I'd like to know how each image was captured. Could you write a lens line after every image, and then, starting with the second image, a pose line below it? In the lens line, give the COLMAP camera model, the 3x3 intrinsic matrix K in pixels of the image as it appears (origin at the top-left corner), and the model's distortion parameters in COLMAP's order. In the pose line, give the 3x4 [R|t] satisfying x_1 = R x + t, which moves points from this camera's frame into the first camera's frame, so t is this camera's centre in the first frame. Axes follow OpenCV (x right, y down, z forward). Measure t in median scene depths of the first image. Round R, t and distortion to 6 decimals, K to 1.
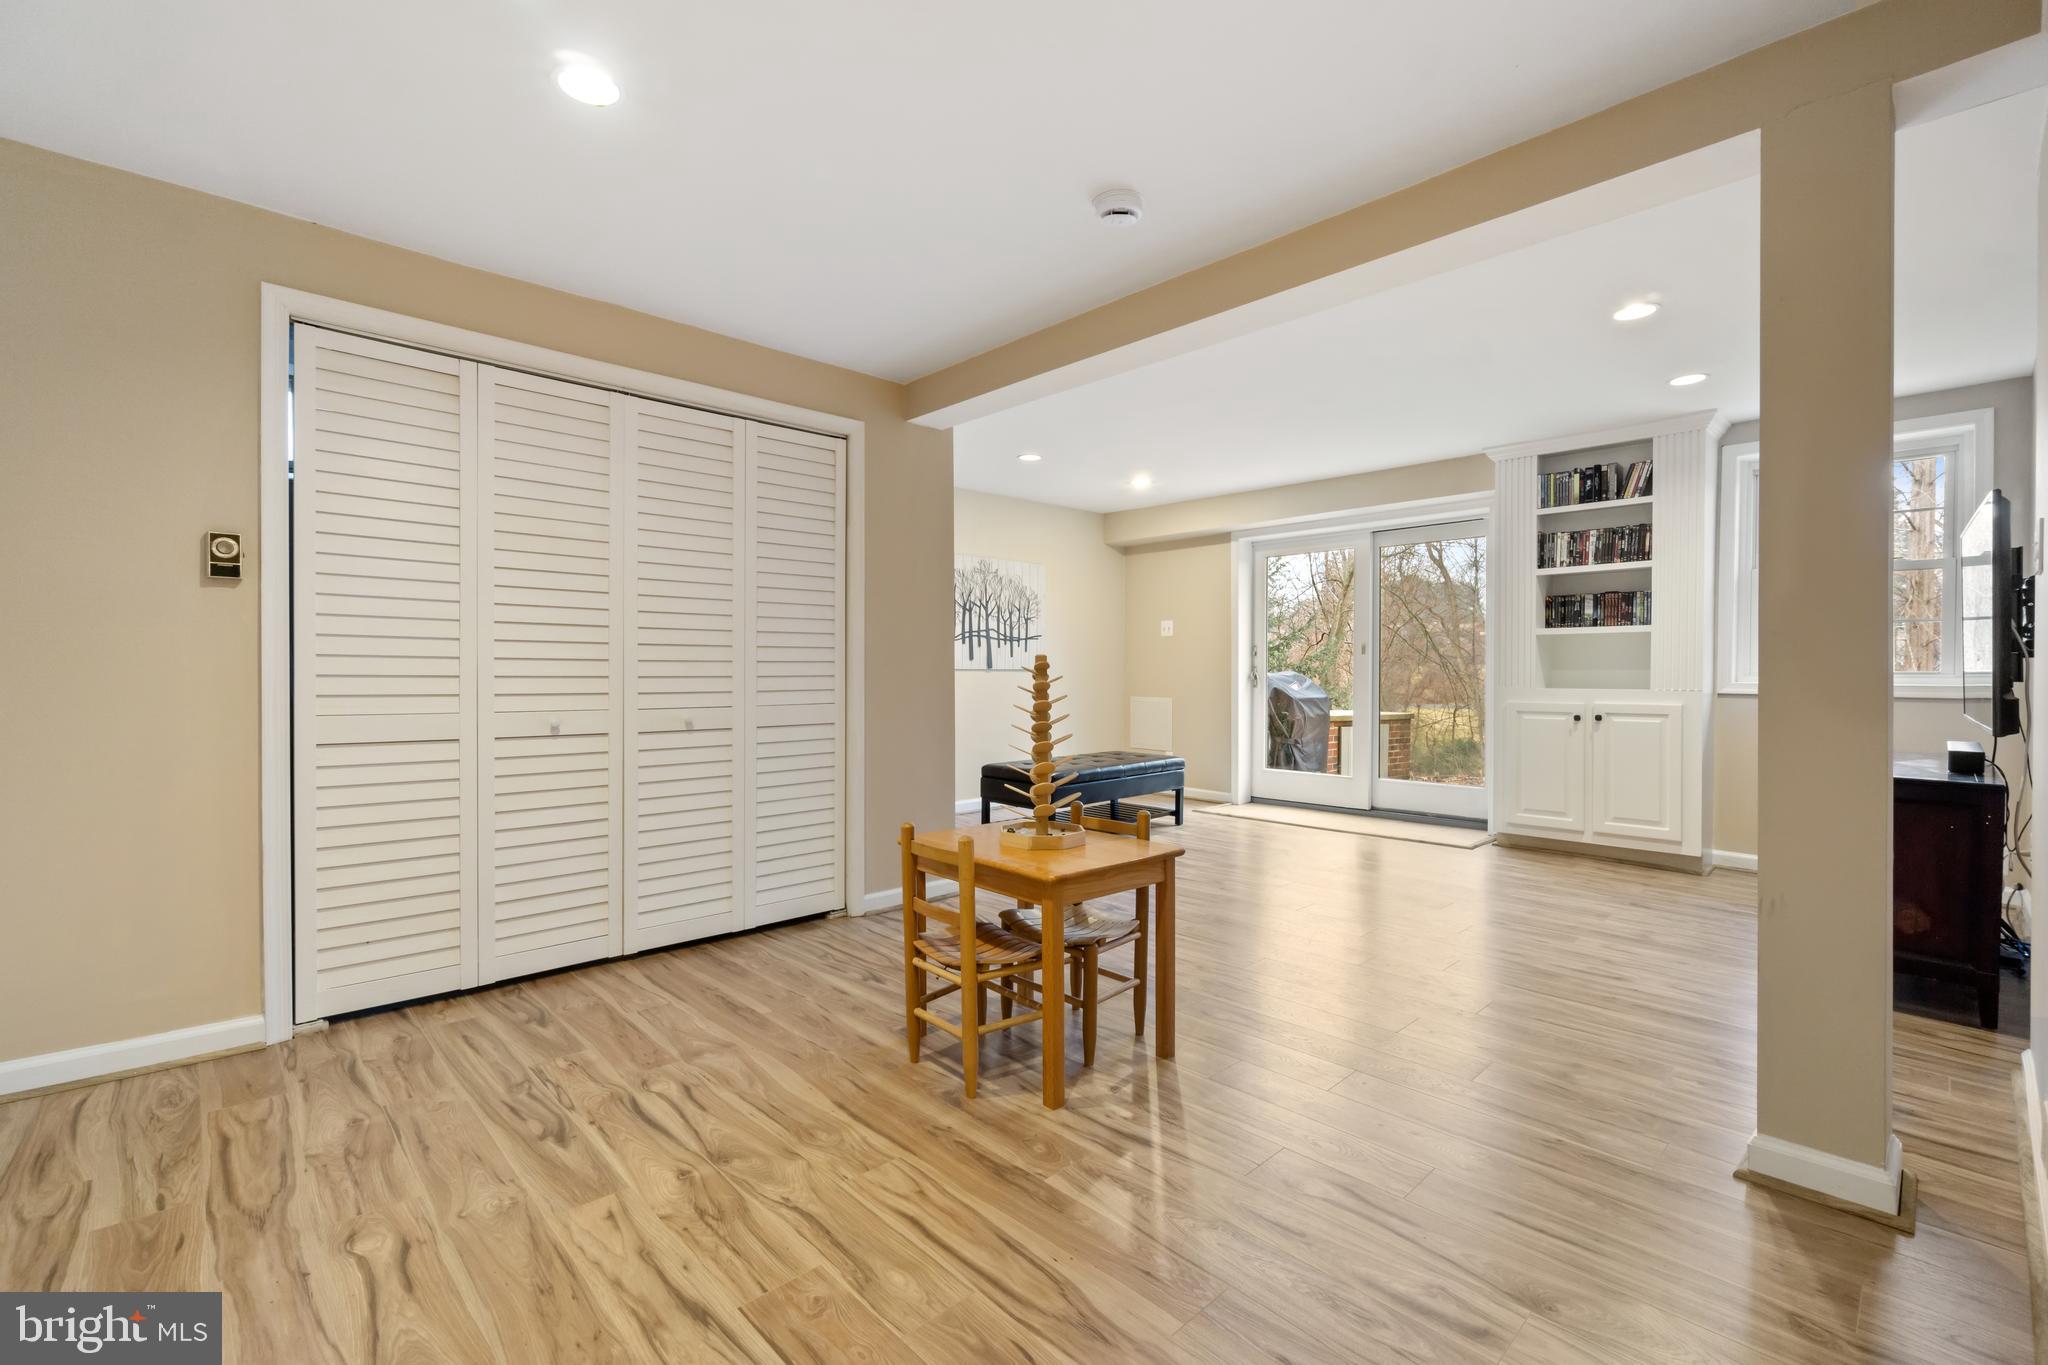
lens RADIAL K [[890.0, 0, 1026.6], [0, 890.0, 678.0], [0, 0, 1]] dist [-0.001577, 0.000626]
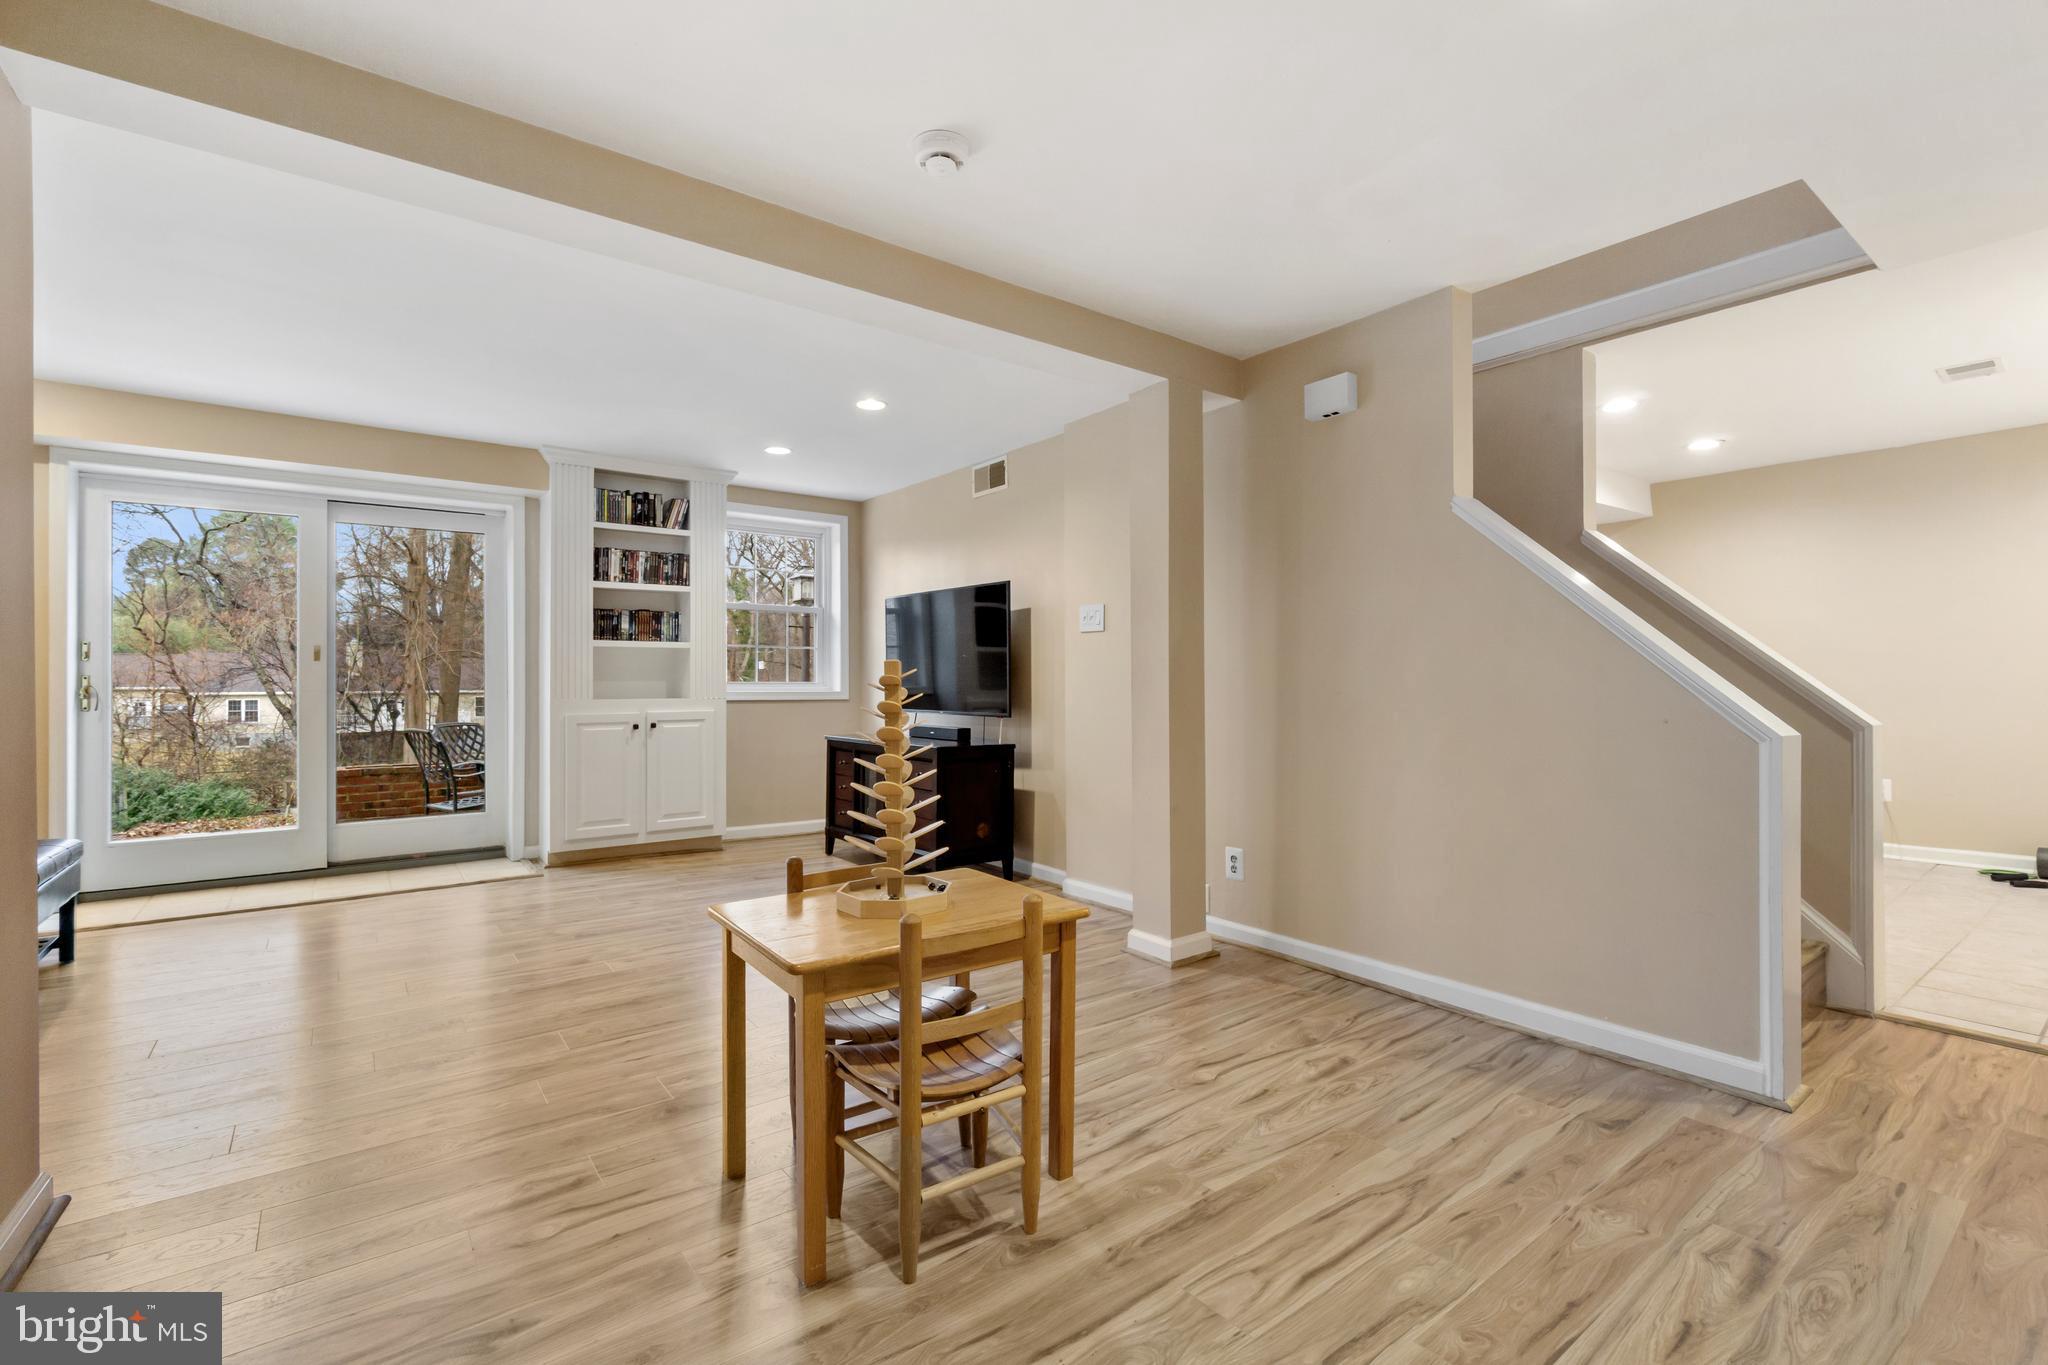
lens RADIAL K [[890.0, 0, 1027.9], [0, 890.0, 682.7], [0, 0, 1]] dist [-0.001577, 0.000626]
pose [[0.115233, -0.002973, 0.993334, -0.382357], [0.011220, 0.999936, 0.001692, -0.004224], [-0.993275, 0.010950, 0.115259, 0.417408]]
